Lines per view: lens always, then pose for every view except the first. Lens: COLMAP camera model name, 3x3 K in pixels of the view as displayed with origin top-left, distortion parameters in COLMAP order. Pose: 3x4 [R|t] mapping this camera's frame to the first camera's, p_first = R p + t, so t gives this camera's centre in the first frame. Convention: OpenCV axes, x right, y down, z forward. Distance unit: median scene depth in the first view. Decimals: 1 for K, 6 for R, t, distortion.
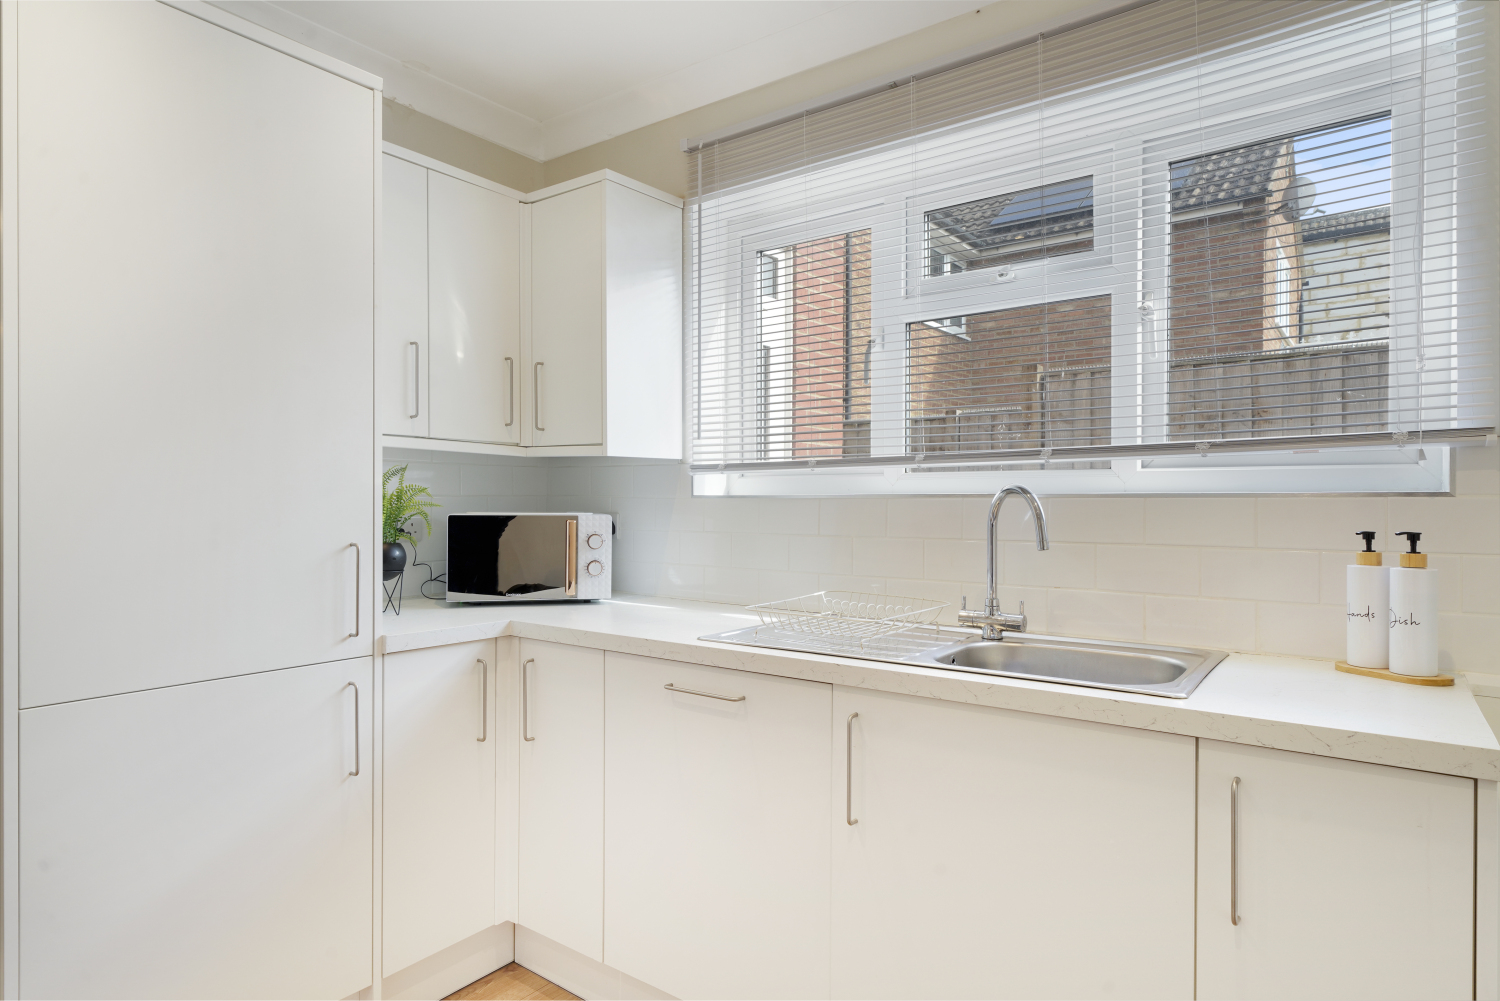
lens RADIAL K [[839.5, 0, 755.7], [0, 839.5, 510.1], [0, 0, 1]] dist [0.003027, 0.003084]
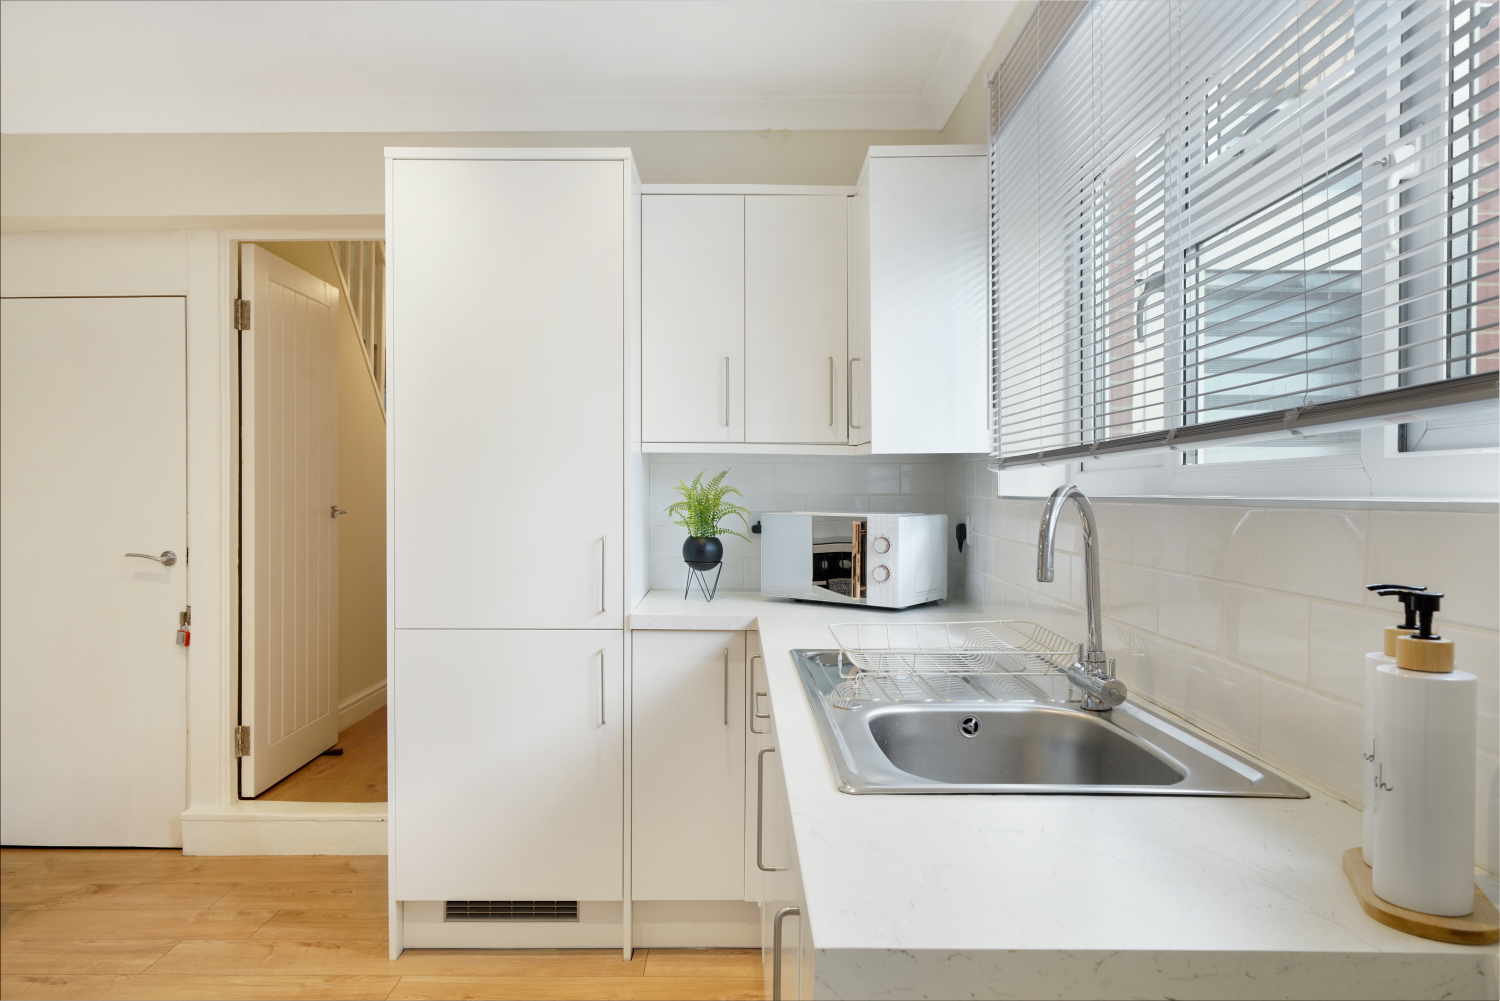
lens RADIAL K [[993.9, 0, 749.8], [0, 993.9, 507.4], [0, 0, 1]] dist [-0.003873, 0.004477]
pose [[0.588170, 0.012493, -0.808641, 0.653776], [-0.009288, 0.999919, 0.008692, -0.014074], [0.808684, 0.002398, 0.588239, 0.249451]]
